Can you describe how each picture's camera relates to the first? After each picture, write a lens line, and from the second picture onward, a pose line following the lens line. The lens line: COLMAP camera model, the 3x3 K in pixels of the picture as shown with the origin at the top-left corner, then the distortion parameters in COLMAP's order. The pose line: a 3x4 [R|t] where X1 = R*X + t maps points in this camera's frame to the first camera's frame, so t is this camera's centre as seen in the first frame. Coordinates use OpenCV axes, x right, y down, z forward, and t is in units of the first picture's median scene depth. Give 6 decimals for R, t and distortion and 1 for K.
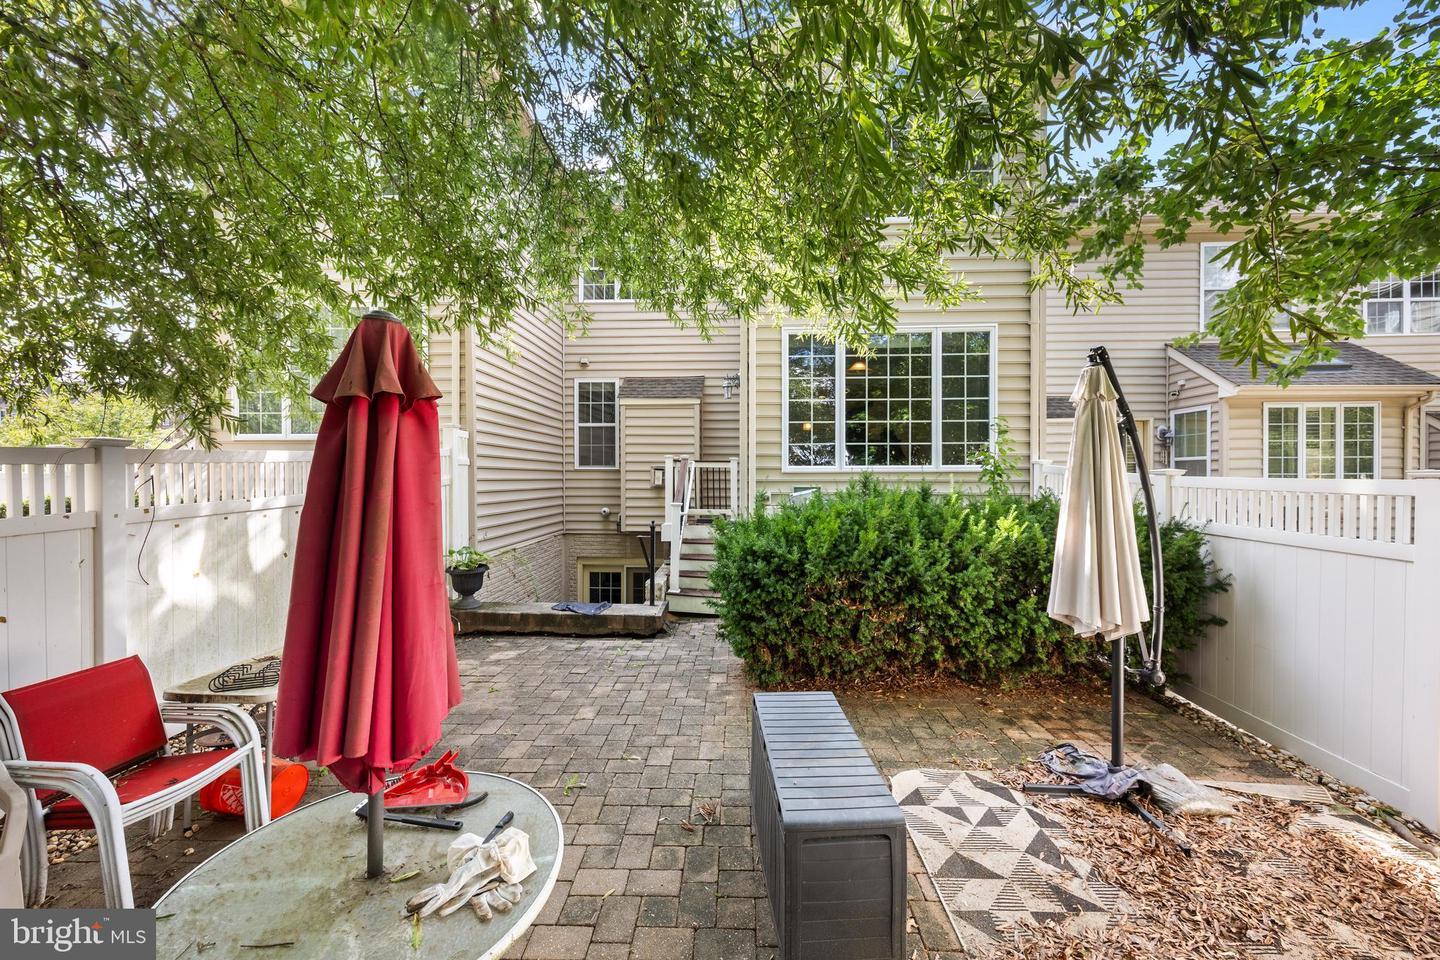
lens RADIAL K [[564.7, 0, 722.6], [0, 564.7, 476.9], [0, 0, 1]] dist [-0.000933, -0.000191]
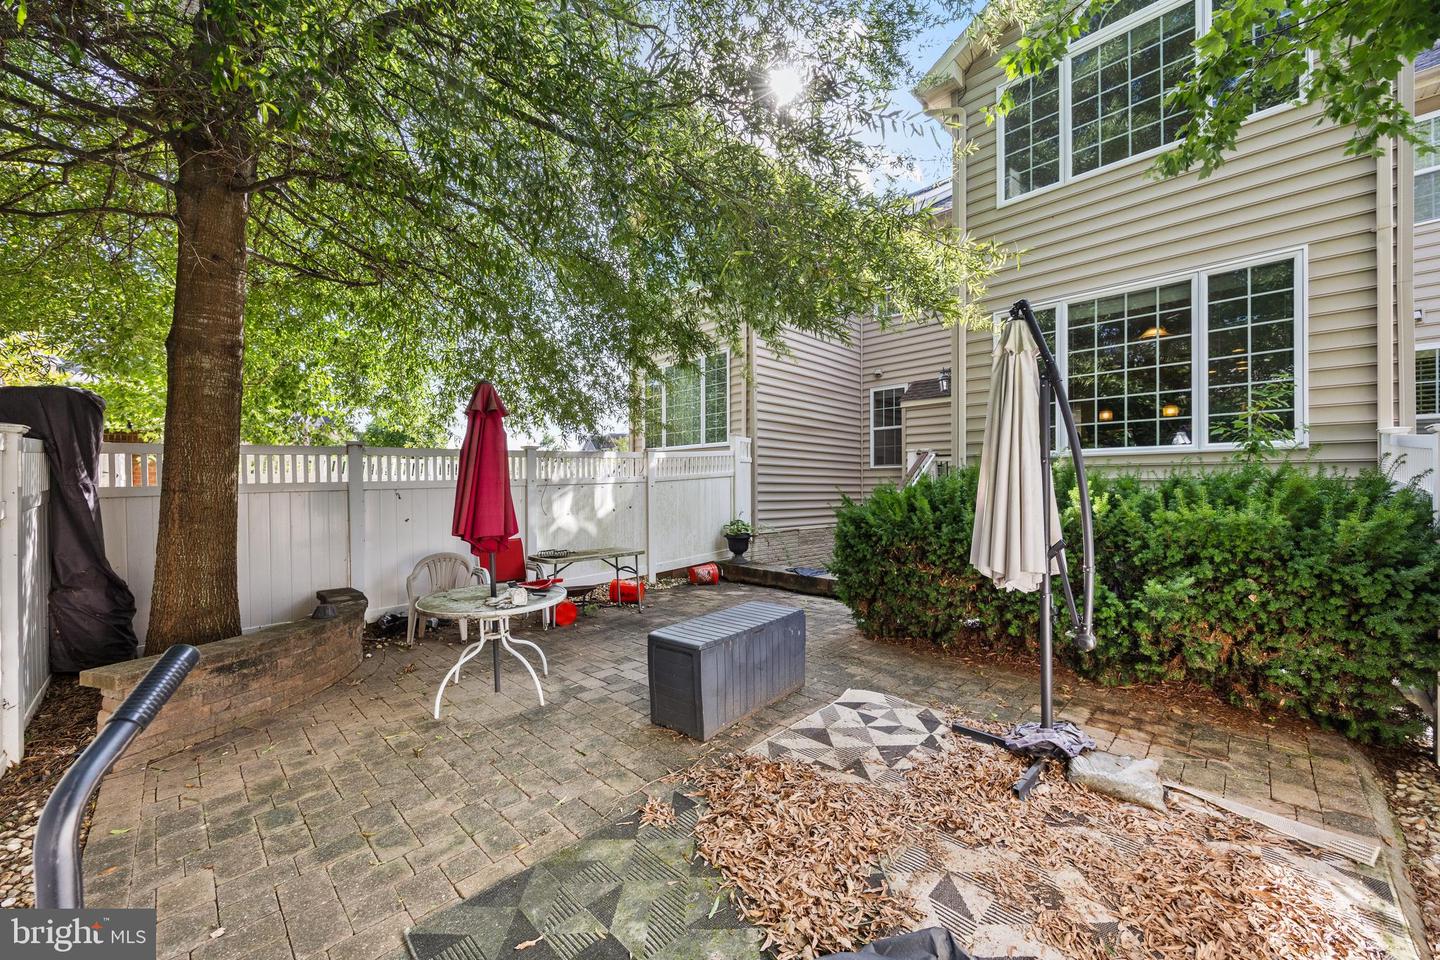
lens RADIAL K [[564.7, 0, 725.6], [0, 564.7, 489.7], [0, 0, 1]] dist [-0.000933, -0.000191]
pose [[0.728750, -0.000458, -0.684779, 0.941618], [-0.001660, 0.999996, -0.002435, 0.101821], [0.684777, 0.002912, 0.728746, -0.082191]]
